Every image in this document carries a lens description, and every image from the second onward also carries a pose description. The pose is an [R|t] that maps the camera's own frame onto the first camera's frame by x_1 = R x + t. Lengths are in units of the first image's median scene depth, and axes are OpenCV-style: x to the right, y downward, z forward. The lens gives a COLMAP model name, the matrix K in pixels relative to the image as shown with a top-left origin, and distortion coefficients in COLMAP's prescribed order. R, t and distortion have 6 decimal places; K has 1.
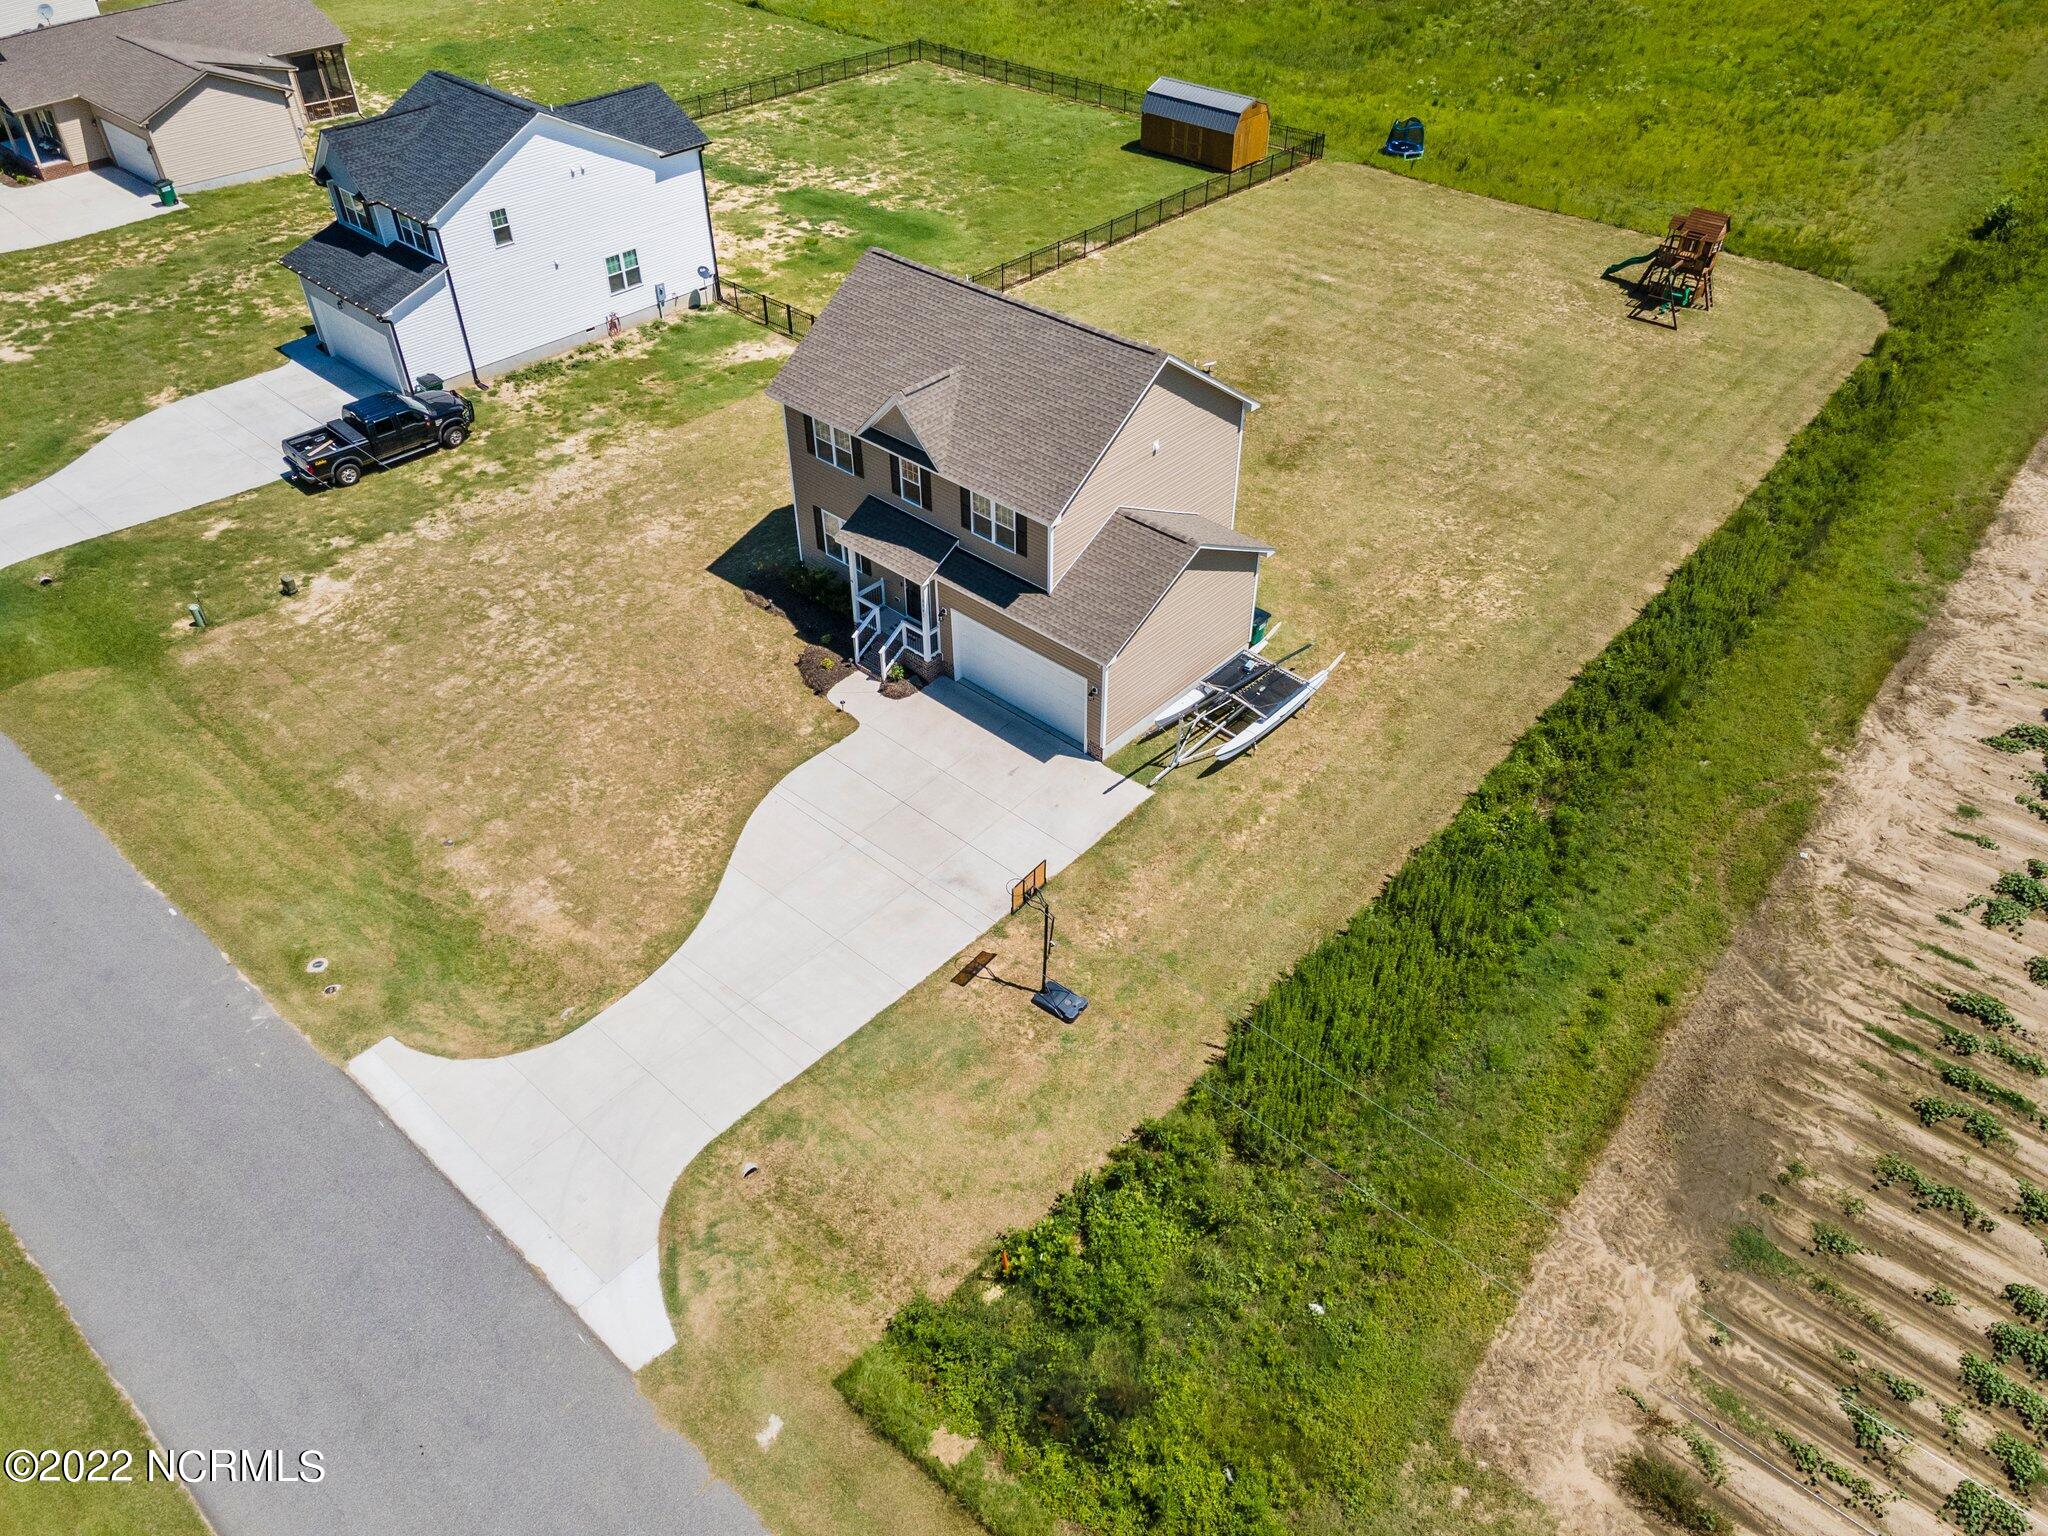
lens RADIAL K [[1479.1, 0, 1024.0], [0, 1479.1, 768.0], [0, 0, 1]] dist [0.024244, 0.041509]
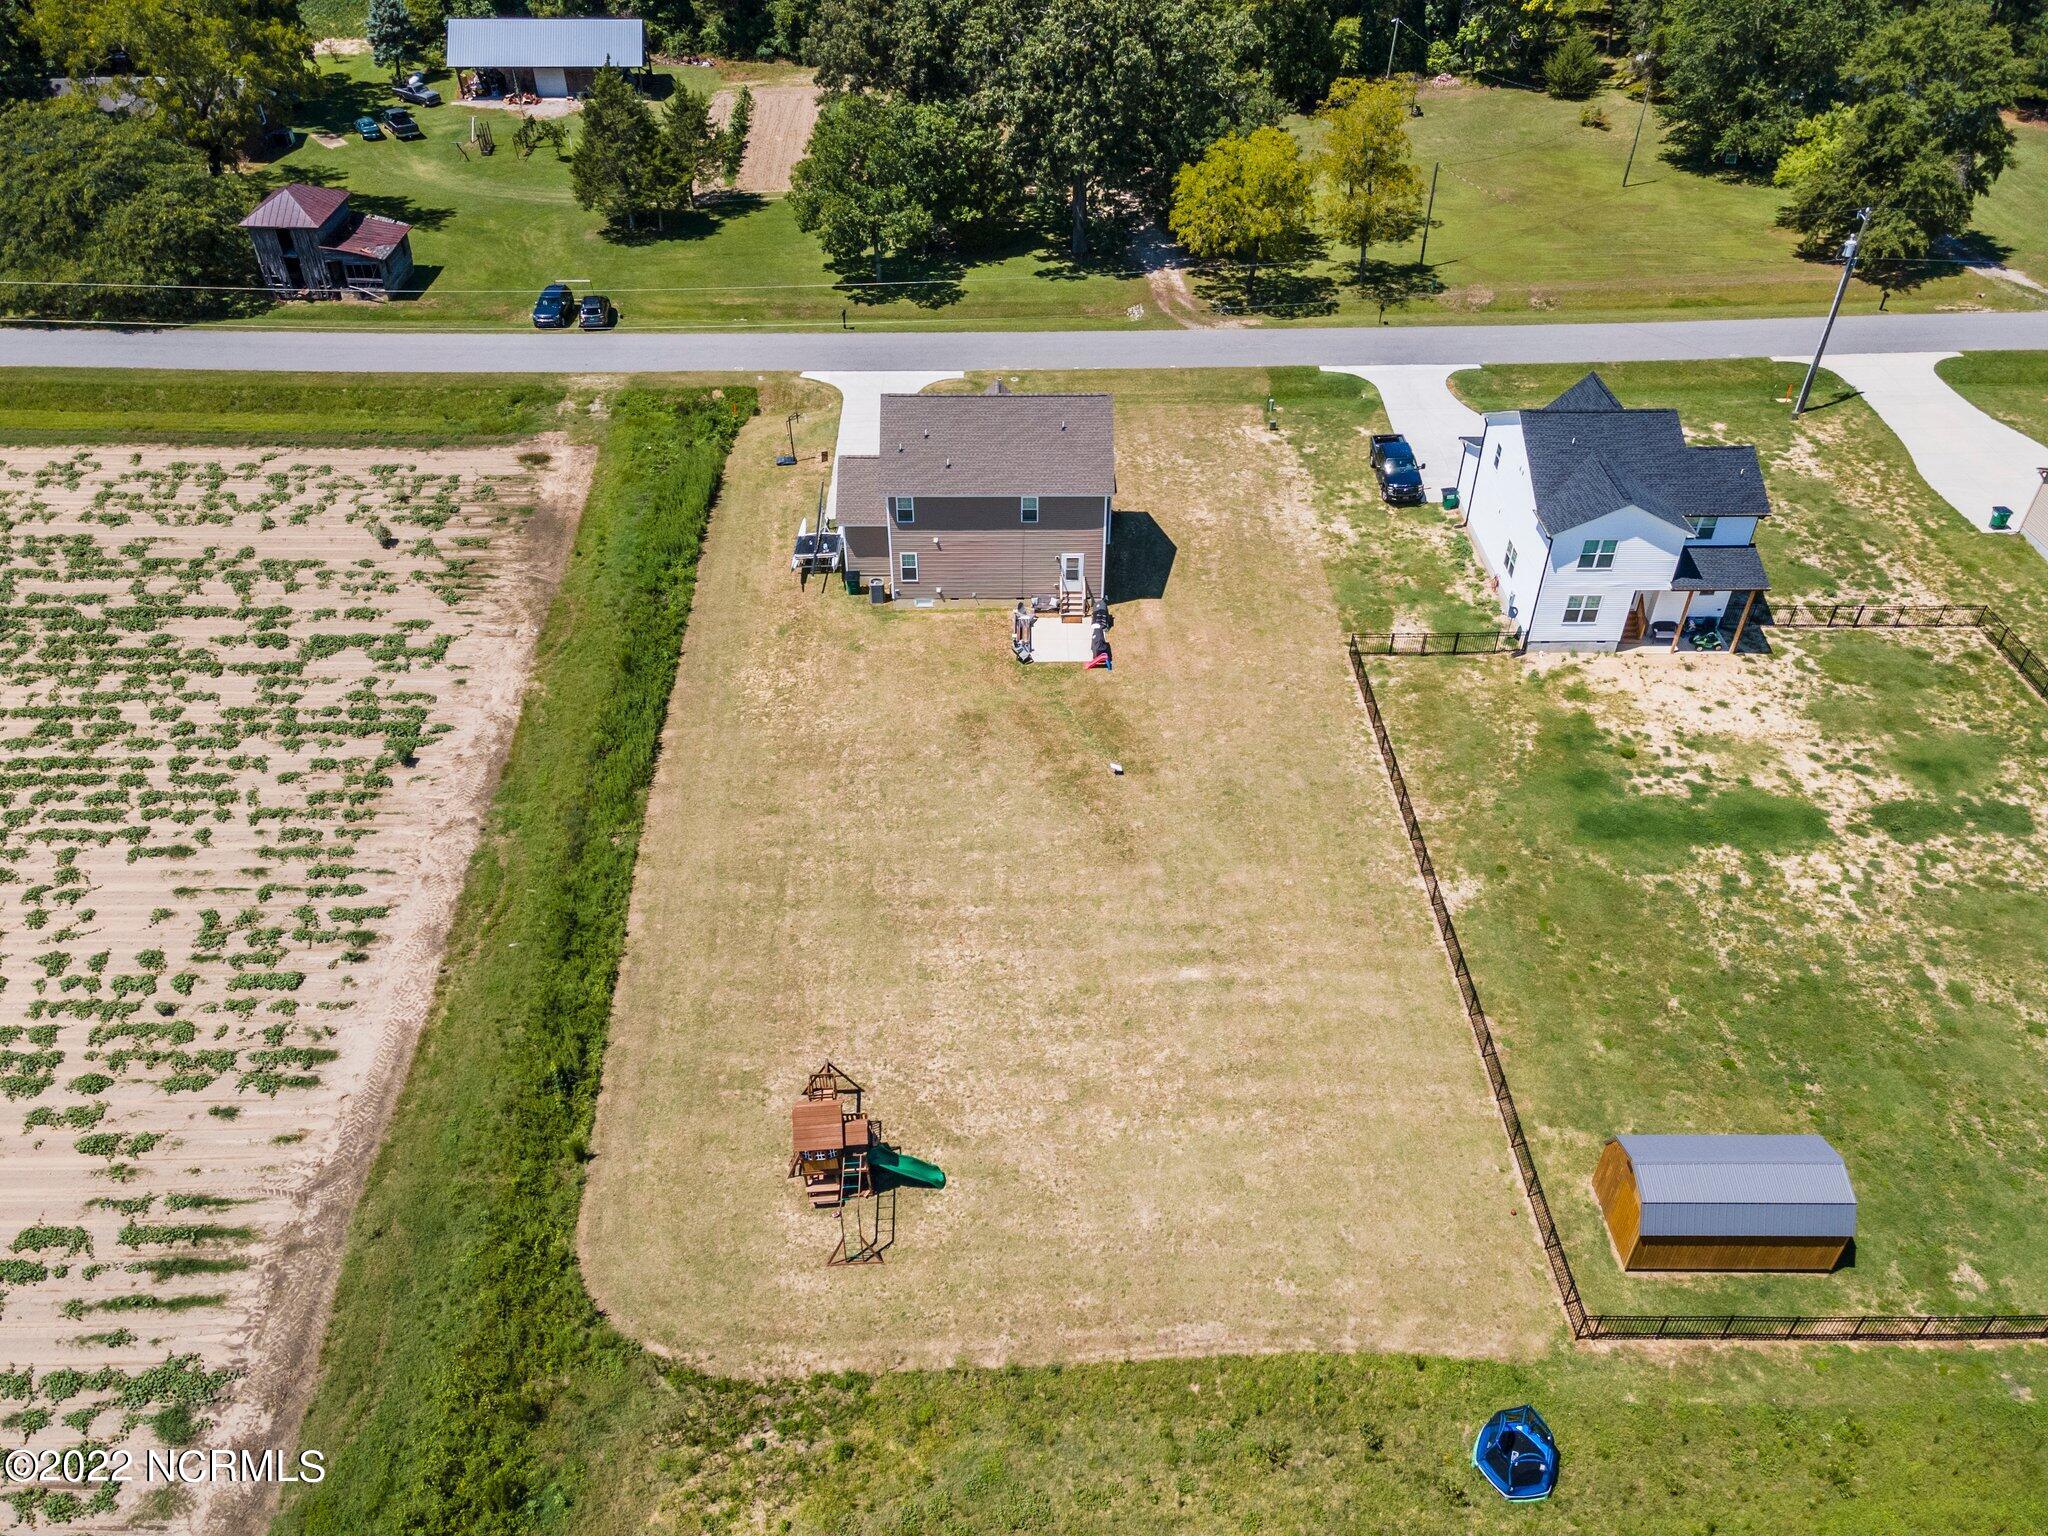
lens RADIAL K [[1479.1, 0, 1024.0], [0, 1479.1, 768.0], [0, 0, 1]] dist [0.024244, 0.041509]
pose [[-0.731018, 0.430623, -0.529317, 0.989000], [-0.434264, 0.304747, 0.847670, -1.534608], [0.526334, 0.849525, -0.035771, 1.328604]]
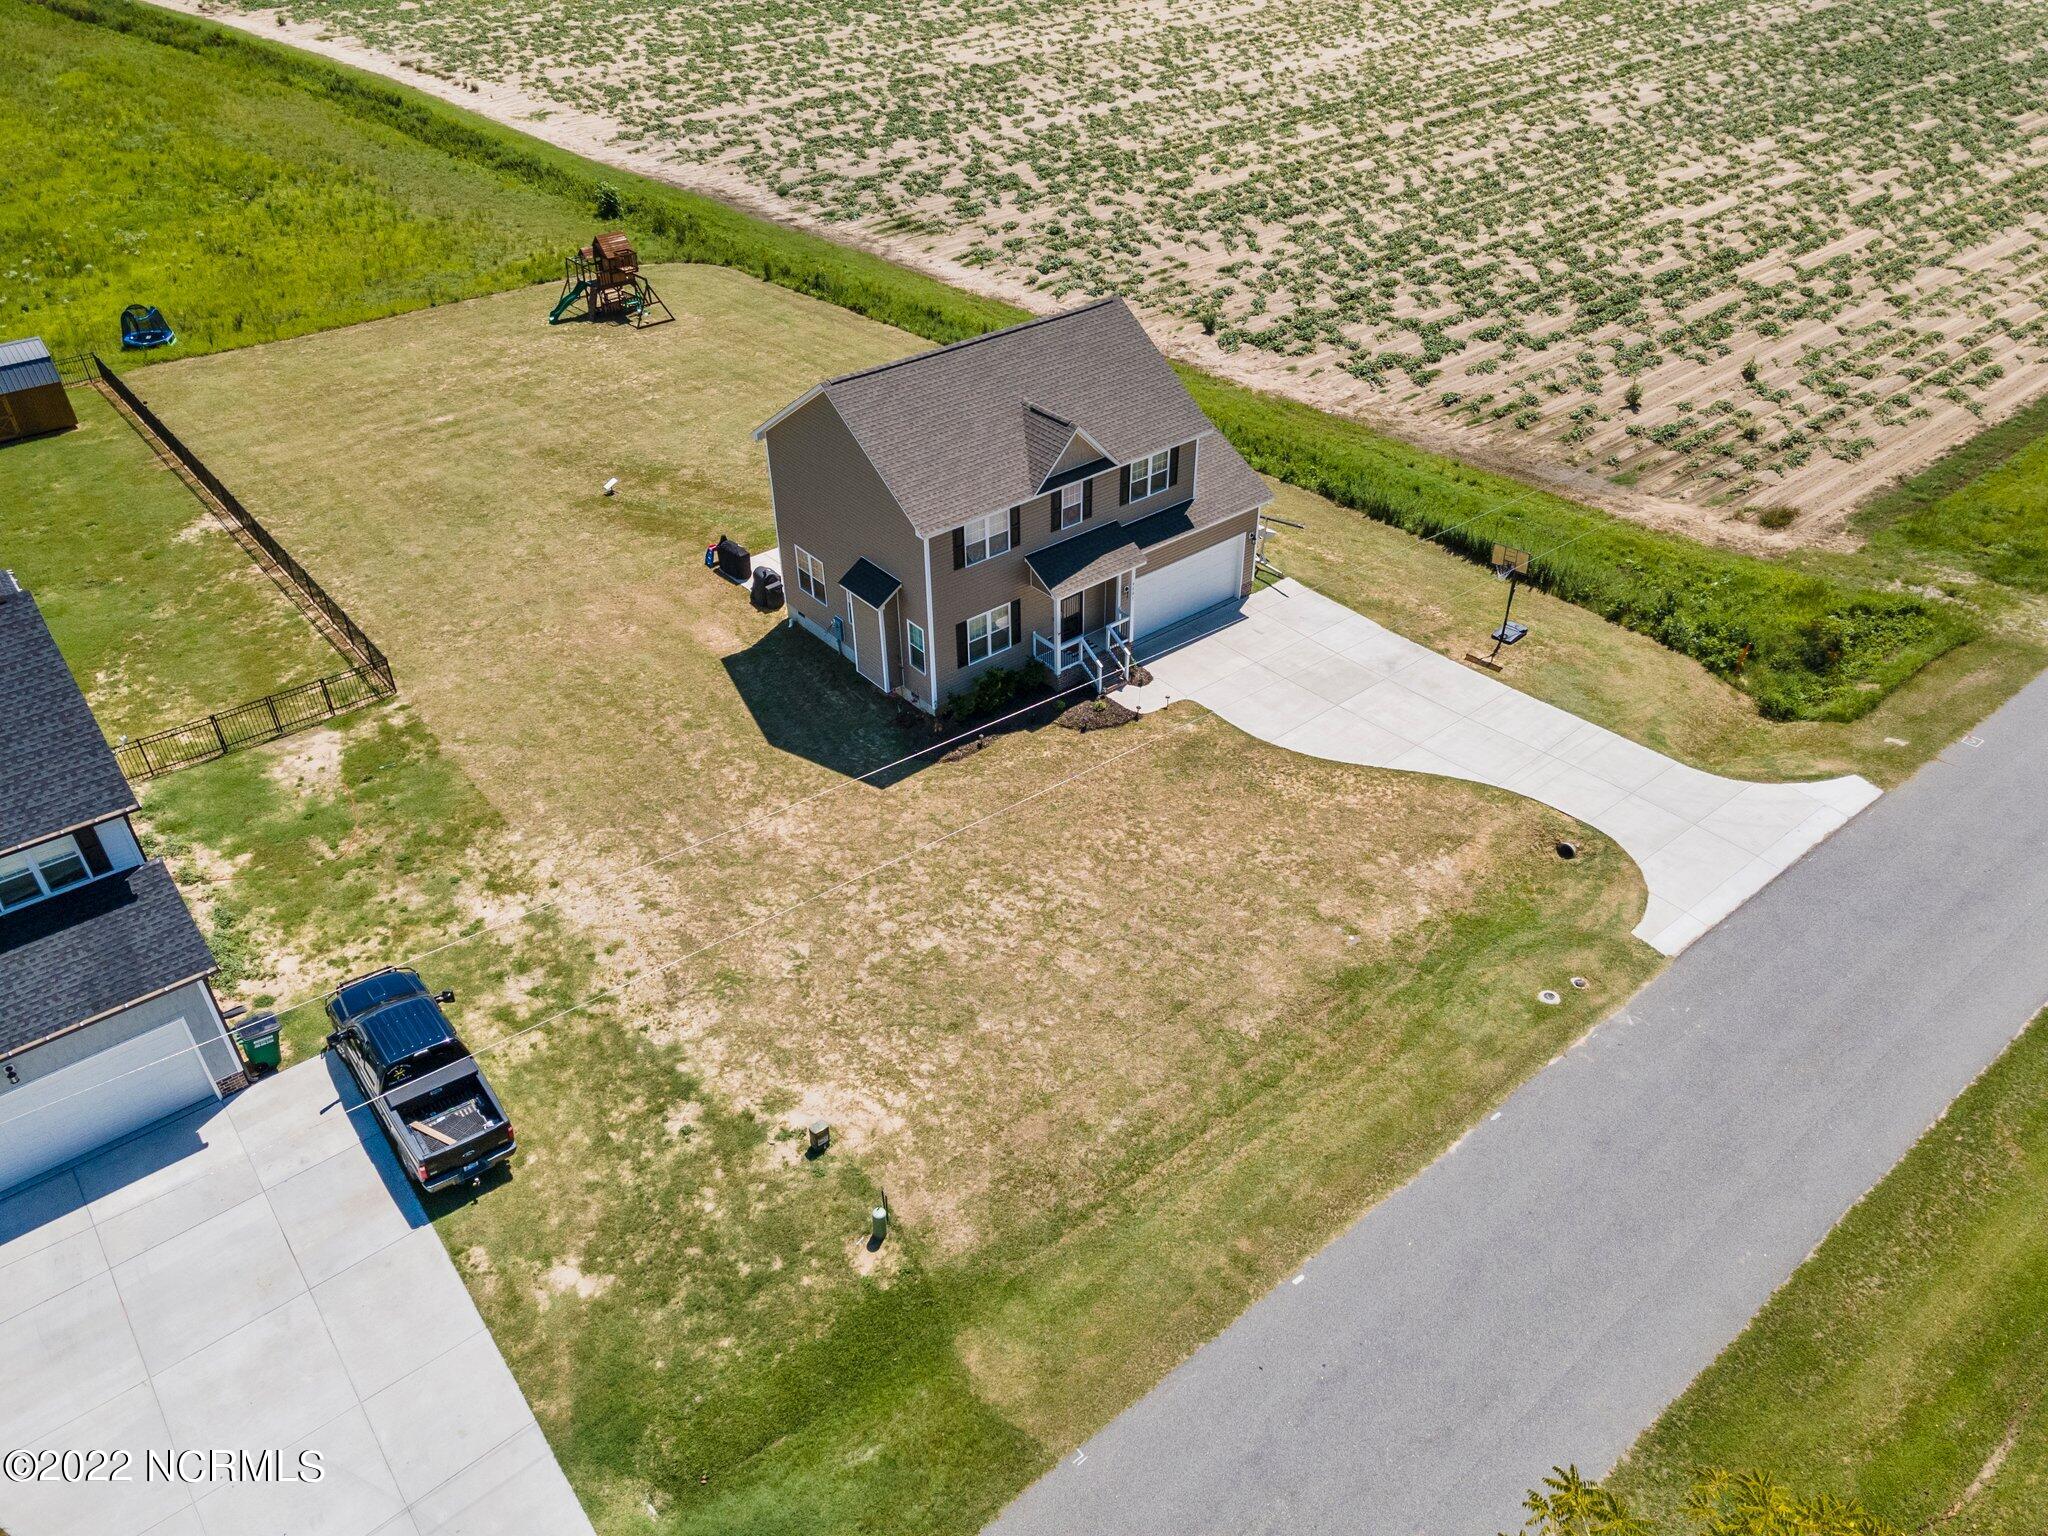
lens RADIAL K [[1479.1, 0, 1024.0], [0, 1479.1, 768.0], [0, 0, 1]] dist [0.024244, 0.041509]
pose [[0.147799, -0.580264, 0.800905, -0.959467], [0.639196, 0.673992, 0.370357, -0.442518], [-0.754708, 0.457197, 0.470517, 0.557638]]
